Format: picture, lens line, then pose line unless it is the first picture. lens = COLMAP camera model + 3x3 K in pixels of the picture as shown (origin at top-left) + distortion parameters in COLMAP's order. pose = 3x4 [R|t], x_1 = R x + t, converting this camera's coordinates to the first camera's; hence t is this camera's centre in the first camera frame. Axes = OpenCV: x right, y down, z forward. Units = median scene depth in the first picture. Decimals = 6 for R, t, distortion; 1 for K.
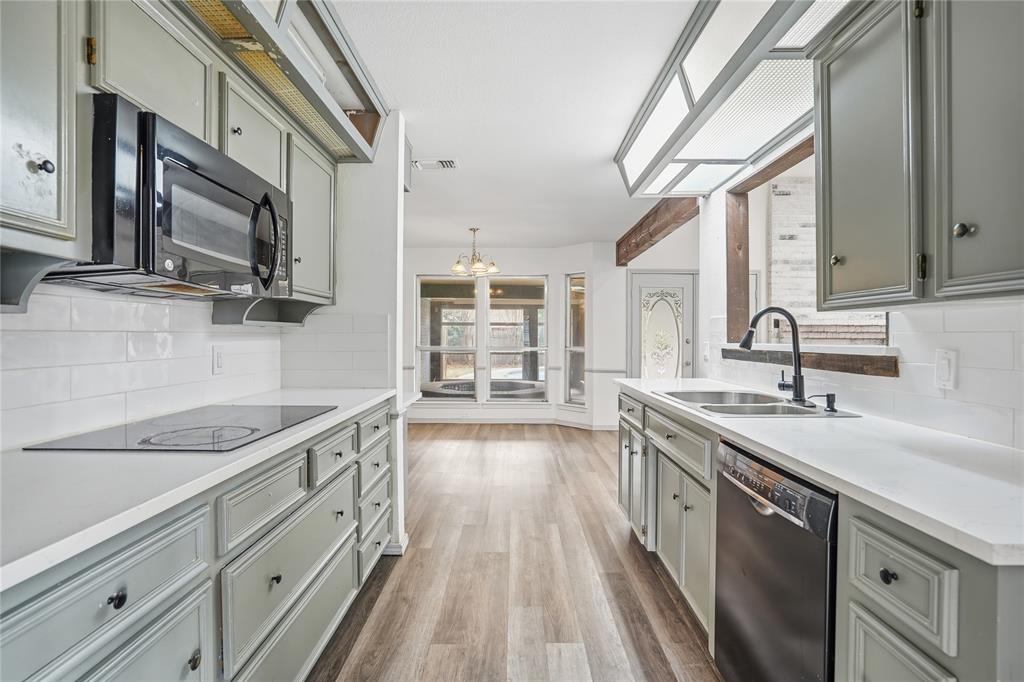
lens RADIAL K [[483.9, 0, 509.1], [0, 483.9, 339.6], [0, 0, 1]] dist [-0.033610, 0.000971]
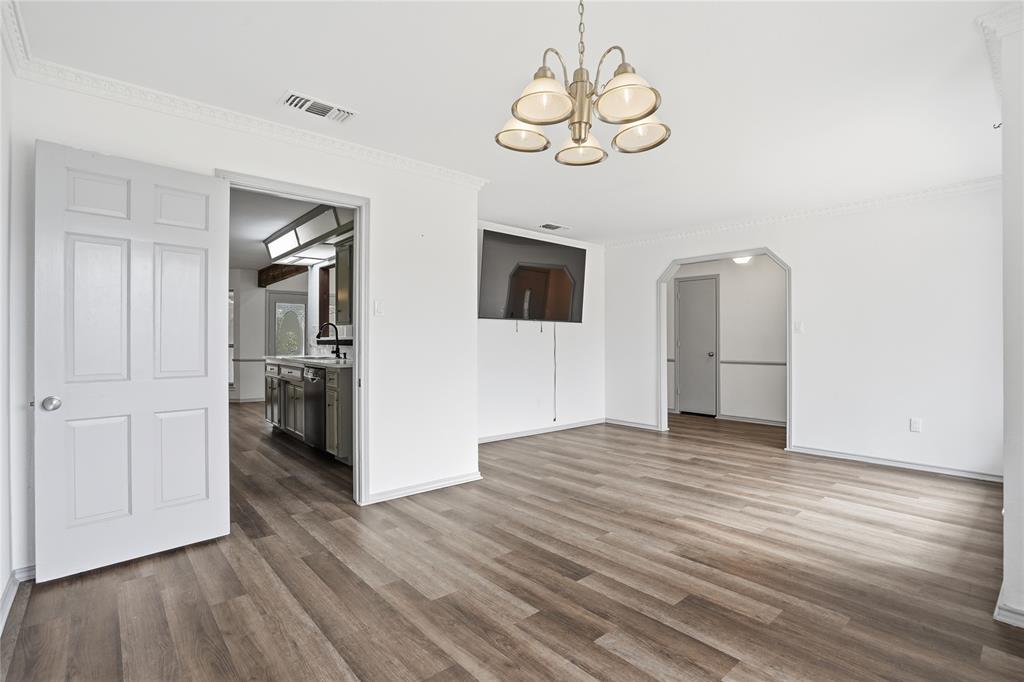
lens RADIAL K [[483.9, 0, 510.0], [0, 483.9, 340.4], [0, 0, 1]] dist [-0.033610, 0.000971]
pose [[0.749533, 0.005985, 0.661940, -0.470349], [0.000423, 0.999955, -0.009520, 0.054434], [-0.661967, 0.007415, 0.749496, -1.658573]]
